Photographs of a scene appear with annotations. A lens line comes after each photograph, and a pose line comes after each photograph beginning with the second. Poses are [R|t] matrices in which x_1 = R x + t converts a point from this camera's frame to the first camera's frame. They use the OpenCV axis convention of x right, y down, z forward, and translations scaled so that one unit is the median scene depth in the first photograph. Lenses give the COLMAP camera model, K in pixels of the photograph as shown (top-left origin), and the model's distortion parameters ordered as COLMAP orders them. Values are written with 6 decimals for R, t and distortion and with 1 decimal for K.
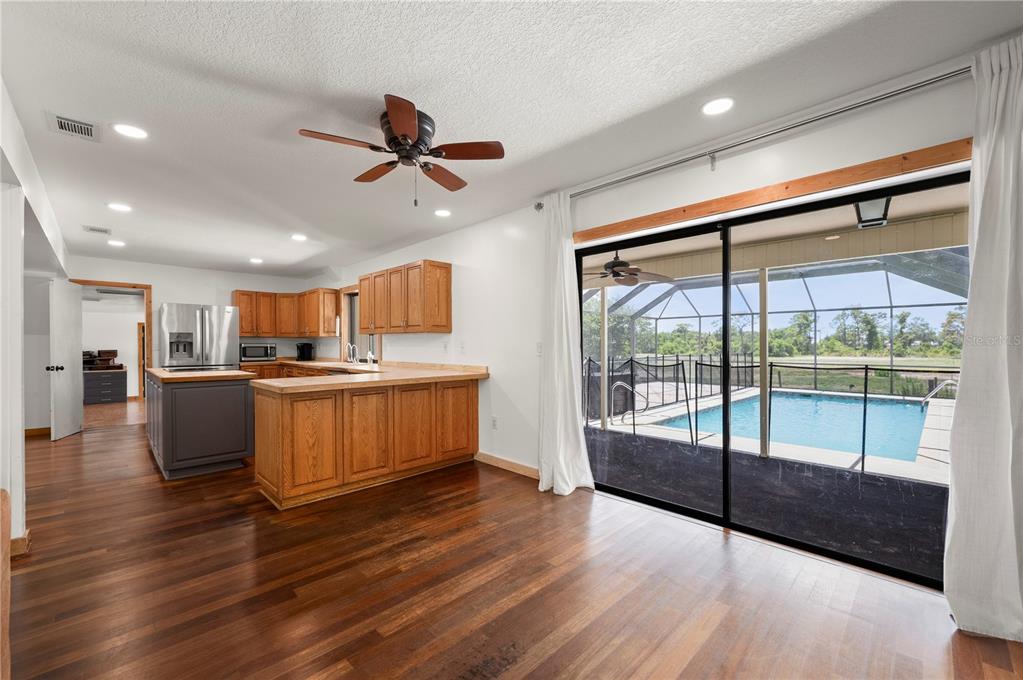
lens RADIAL K [[413.3, 0, 516.4], [0, 413.3, 347.1], [0, 0, 1]] dist [-0.000514, 0.000036]
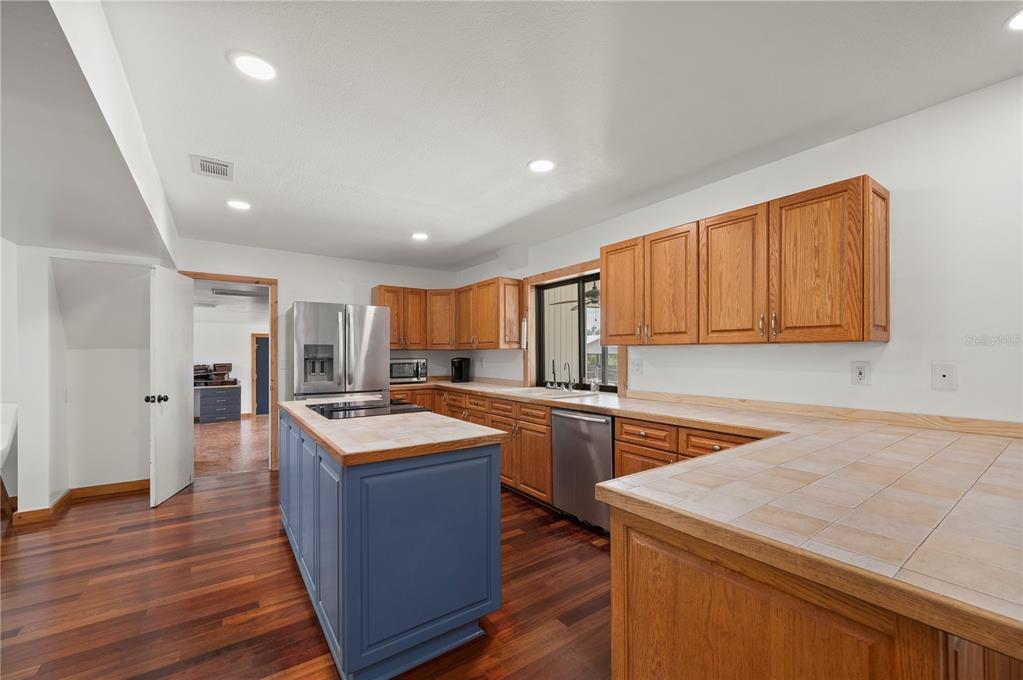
lens RADIAL K [[413.3, 0, 513.9], [0, 413.3, 351.3], [0, 0, 1]] dist [-0.000514, 0.000036]
pose [[0.986604, -0.003617, -0.163092, -0.429239], [0.001735, 0.999930, -0.011679, -0.017139], [0.163123, 0.011240, 0.986542, 0.426045]]
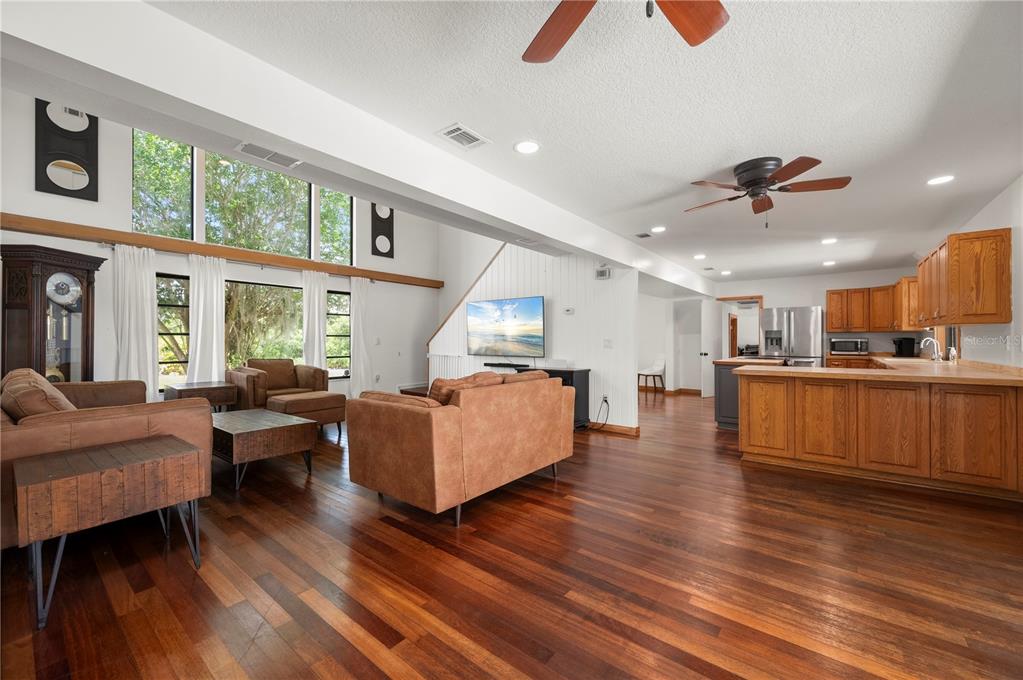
lens RADIAL K [[413.3, 0, 506.9], [0, 413.3, 337.6], [0, 0, 1]] dist [-0.000514, 0.000036]
pose [[0.108860, -0.007417, -0.994029, 0.424554], [-0.003387, 0.999964, -0.007833, 0.000214], [0.994051, 0.004219, 0.108831, 0.039773]]
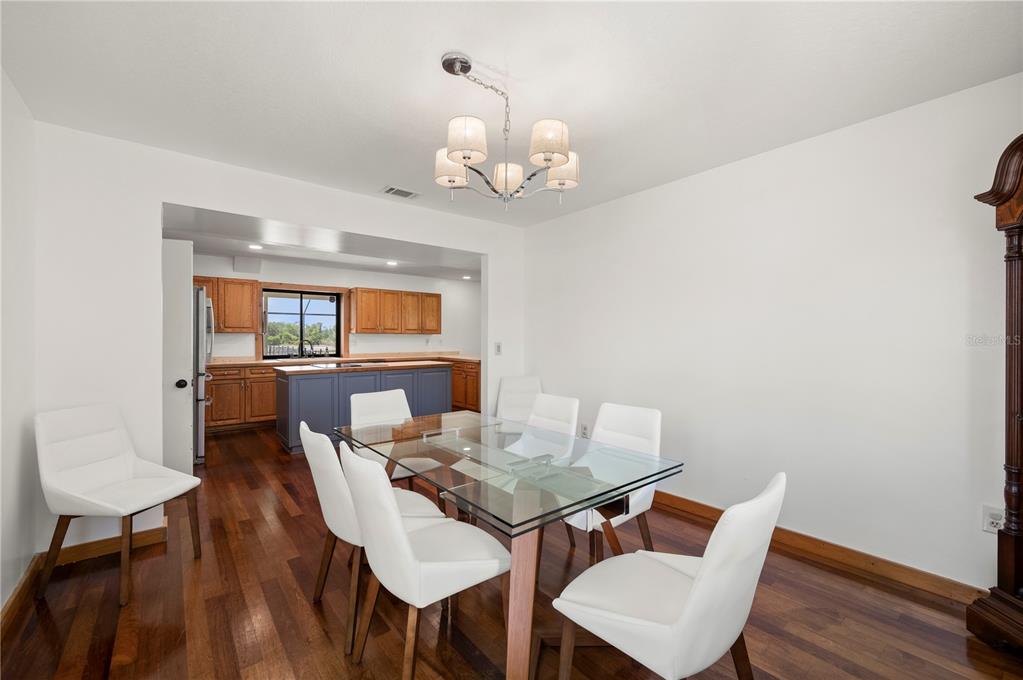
lens RADIAL K [[435.0, 0, 513.6], [0, 435.0, 338.3], [0, 0, 1]] dist [-0.006421, -0.000532]
pose [[0.097923, -0.001323, 0.995193, -1.740372], [0.004517, 0.999989, 0.000884, -0.014647], [-0.995184, 0.004409, 0.097928, 0.416600]]
